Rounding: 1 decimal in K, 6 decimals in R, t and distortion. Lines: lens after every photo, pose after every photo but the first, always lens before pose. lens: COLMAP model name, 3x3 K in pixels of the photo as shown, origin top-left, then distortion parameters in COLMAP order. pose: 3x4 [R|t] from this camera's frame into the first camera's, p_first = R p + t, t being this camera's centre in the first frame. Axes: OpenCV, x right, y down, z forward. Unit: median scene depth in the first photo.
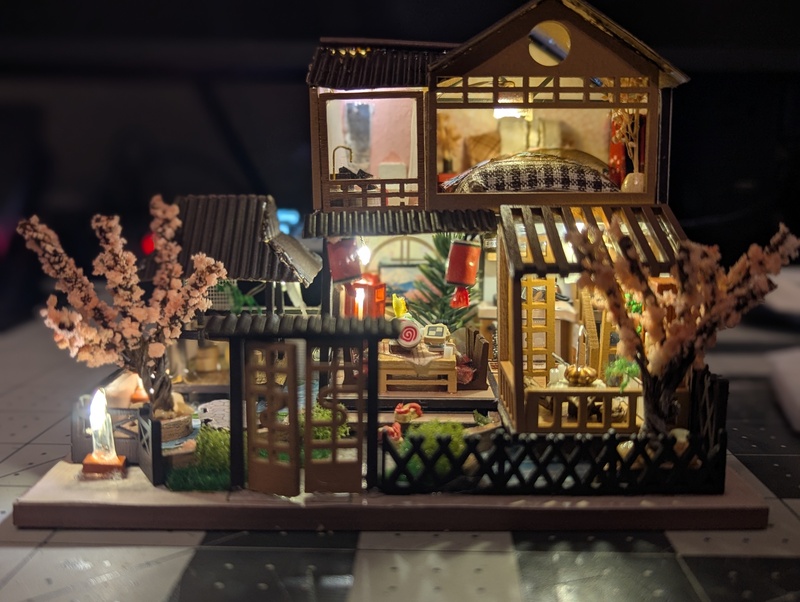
lens RADIAL K [[906.5, 0, 400.0], [0, 906.5, 301.0], [0, 0, 1]] dist [-0.031216, -0.013383]
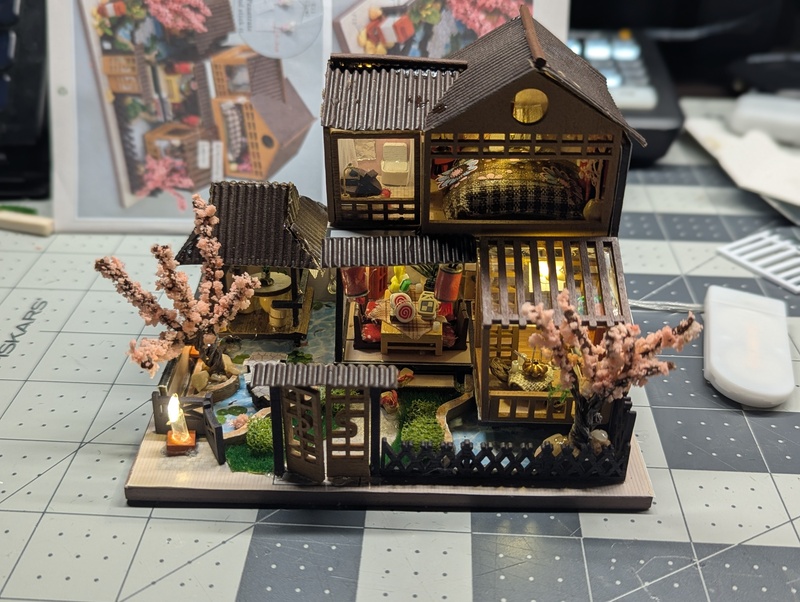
lens RADIAL K [[906.5, 0, 400.0], [0, 906.5, 301.0], [0, 0, 1]] dist [-0.031216, -0.013383]
pose [[0.999791, 0.017081, -0.011270, 0.017063], [-0.011294, 0.919821, 0.392175, -0.504712], [0.017065, -0.391966, 0.919821, -0.164410]]
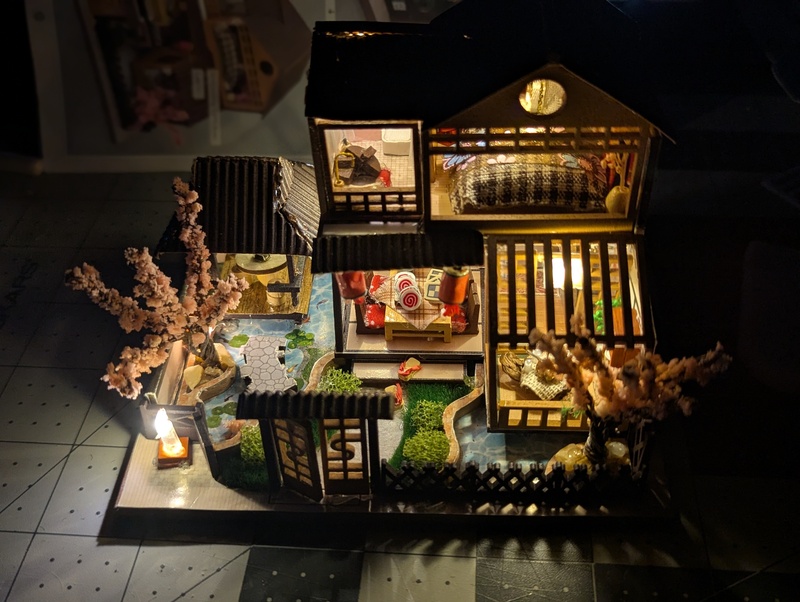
lens RADIAL K [[904.6, 0, 412.4], [0, 904.6, 285.5], [0, 0, 1]] dist [-0.036328, -0.015715]
pose [[0.998956, 0.009079, -0.044783, 0.068112], [0.017412, 0.830487, 0.556766, -0.665722], [0.042246, -0.556965, 0.829461, 0.054138]]
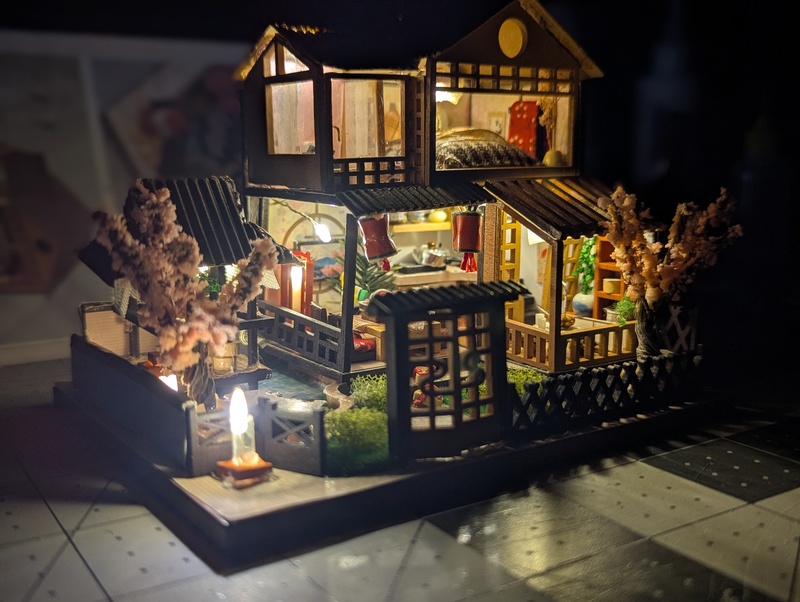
lens RADIAL K [[906.5, 0, 400.0], [0, 906.5, 301.0], [0, 0, 1]] dist [-0.031216, -0.013383]
pose [[0.821351, -0.098798, 0.561801, -0.627528], [0.085615, 0.995082, 0.049824, -0.020493], [-0.563961, 0.007176, 0.825770, 0.129682]]
